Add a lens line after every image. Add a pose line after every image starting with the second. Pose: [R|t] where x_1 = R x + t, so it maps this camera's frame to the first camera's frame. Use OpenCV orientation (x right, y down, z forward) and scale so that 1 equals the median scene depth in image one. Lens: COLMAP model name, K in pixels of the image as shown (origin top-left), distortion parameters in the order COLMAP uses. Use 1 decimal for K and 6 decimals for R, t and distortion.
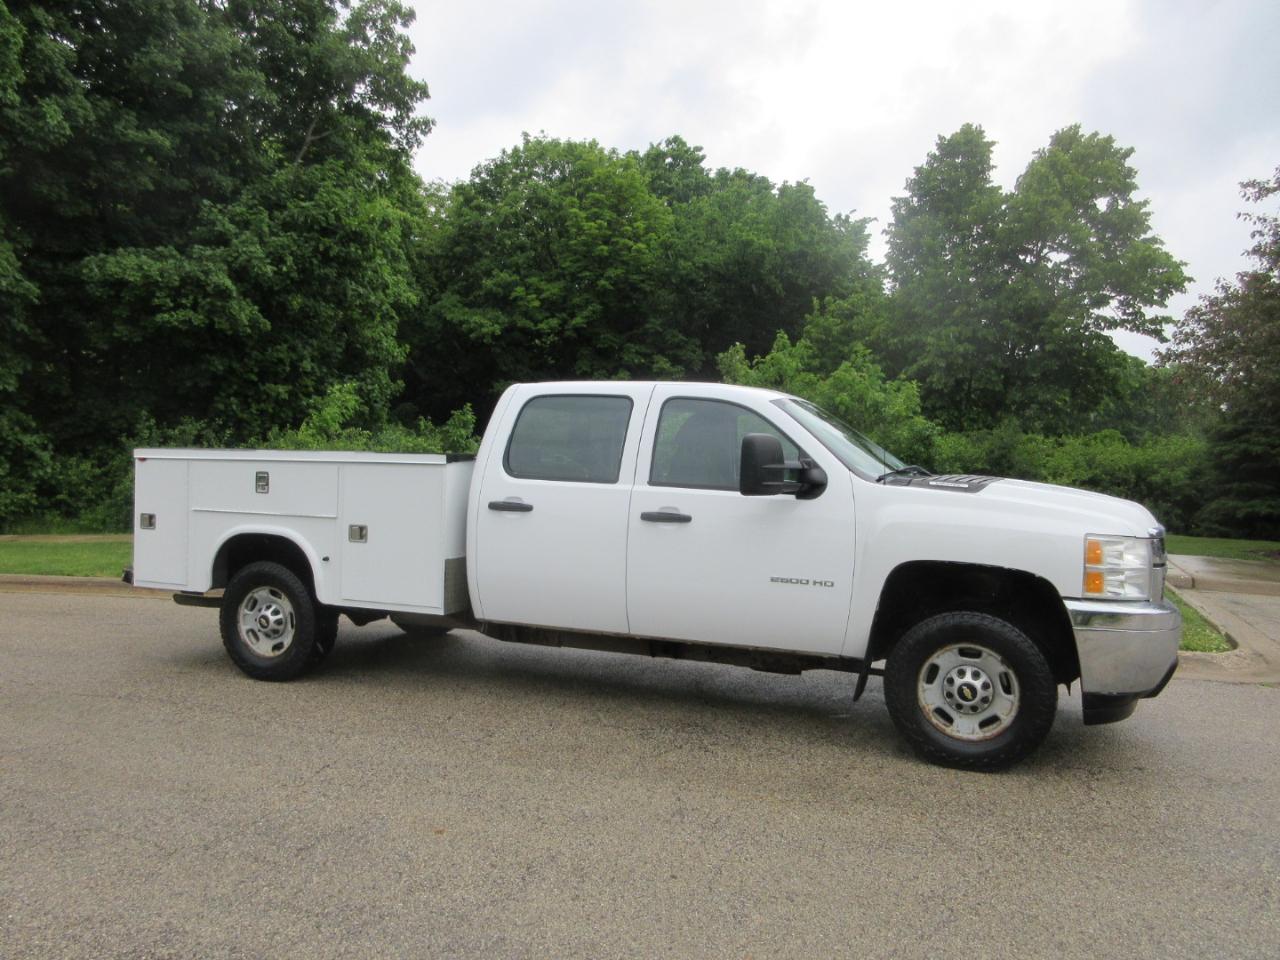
lens RADIAL K [[965.3, 0, 639.2], [0, 965.3, 478.1], [0, 0, 1]] dist [0.007689, 0.001786]
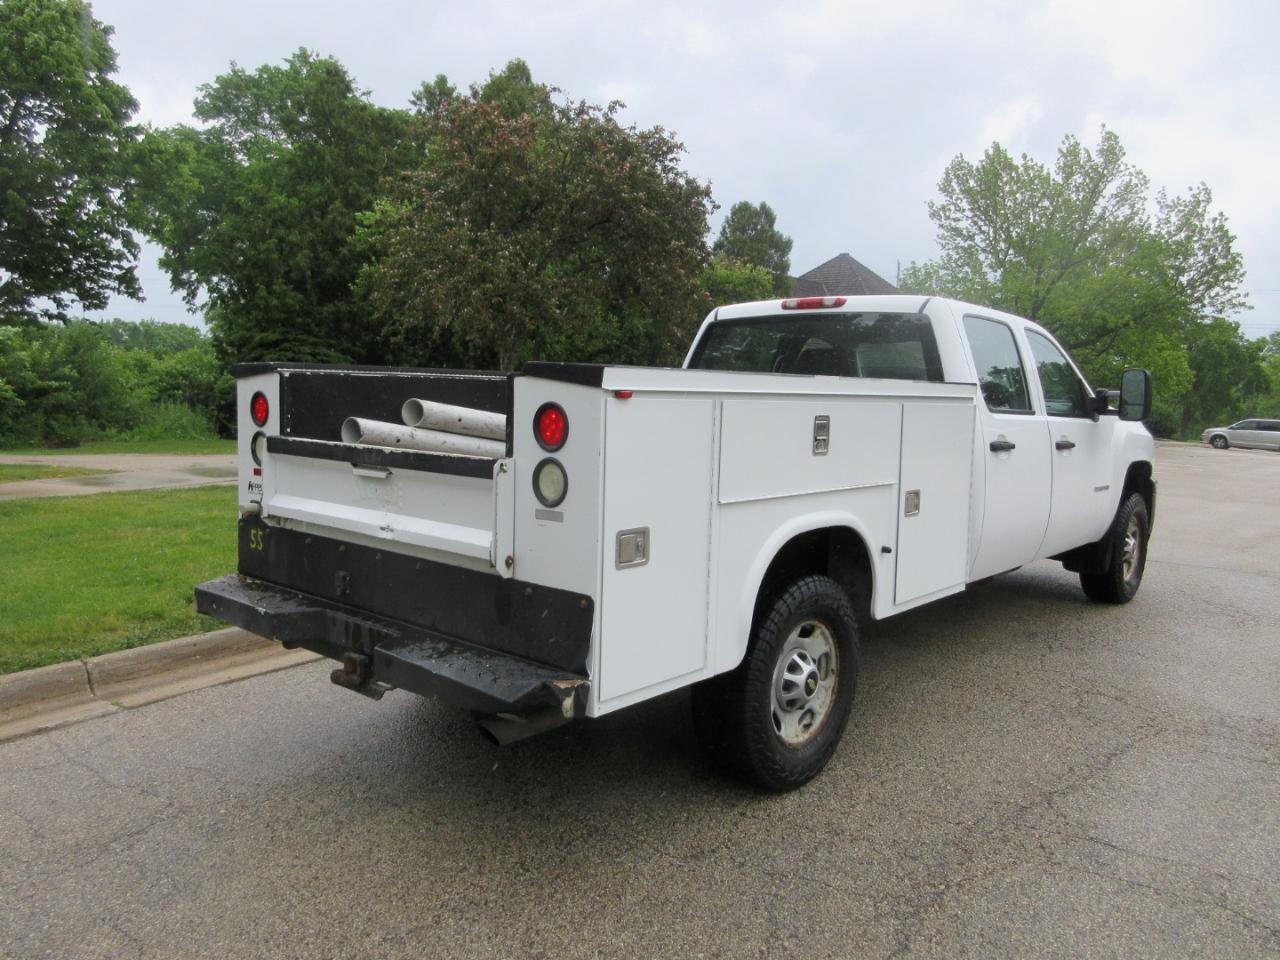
lens RADIAL K [[964.3, 0, 640.0], [0, 964.3, 480.0], [0, 0, 1]] dist [0.007141, 0.002576]
pose [[0.348436, -0.105814, 0.931341, -0.224388], [0.007594, 0.993894, 0.110080, -0.007702], [-0.937302, -0.031283, 0.347111, 0.216051]]
